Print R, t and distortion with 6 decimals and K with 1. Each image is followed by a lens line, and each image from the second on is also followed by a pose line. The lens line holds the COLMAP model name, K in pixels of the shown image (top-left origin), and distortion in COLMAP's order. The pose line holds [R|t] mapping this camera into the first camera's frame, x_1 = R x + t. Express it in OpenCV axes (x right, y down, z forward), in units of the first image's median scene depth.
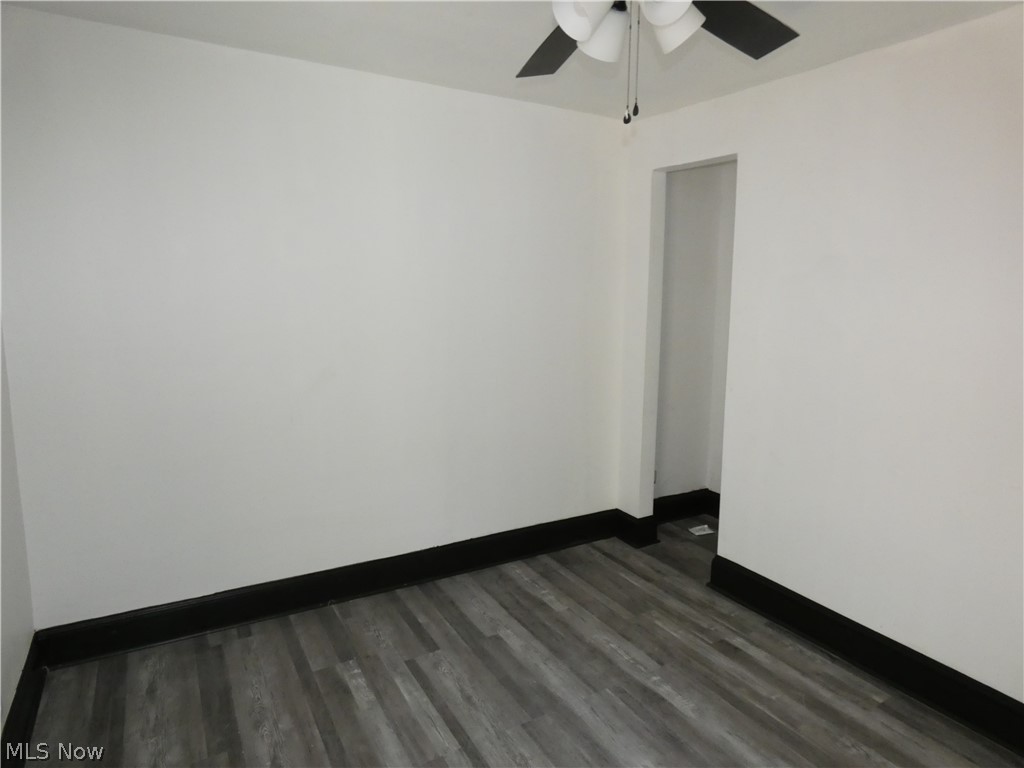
lens RADIAL K [[620.6, 0, 510.2], [0, 620.6, 380.4], [0, 0, 1]] dist [-0.003134, -0.007673]
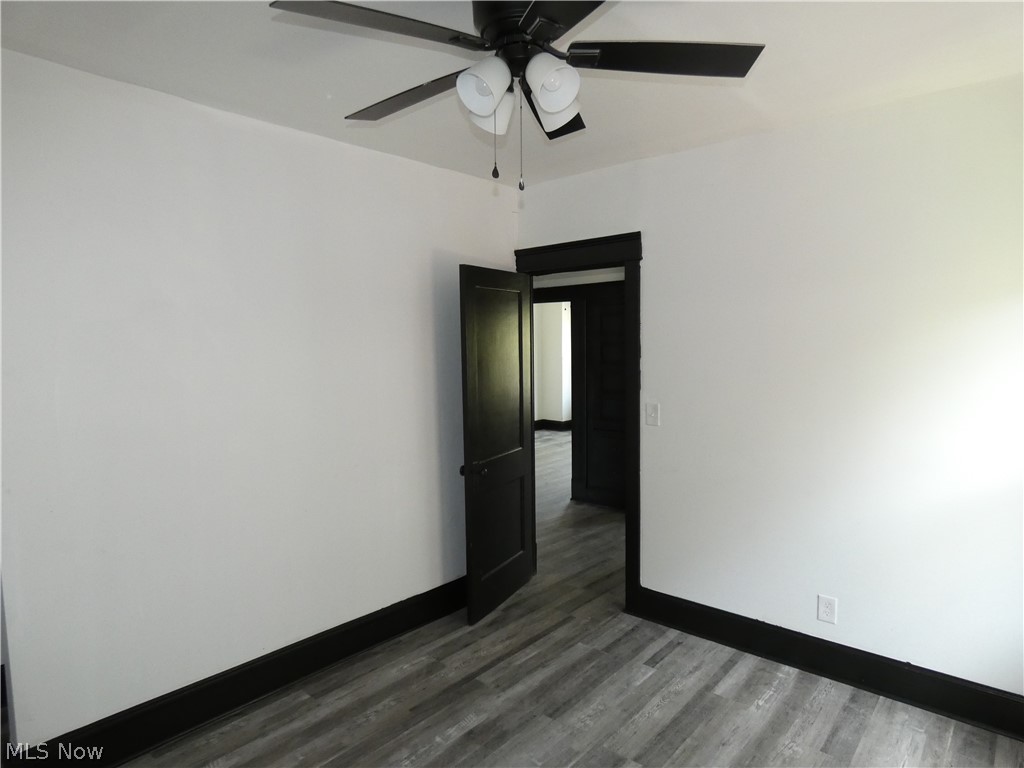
lens RADIAL K [[620.6, 0, 509.9], [0, 620.6, 387.3], [0, 0, 1]] dist [-0.003134, -0.007673]
pose [[-0.324044, -0.089506, 0.941798, -0.543514], [0.148932, 0.978275, 0.144215, -0.146722], [-0.934246, 0.186996, -0.303674, 0.888893]]
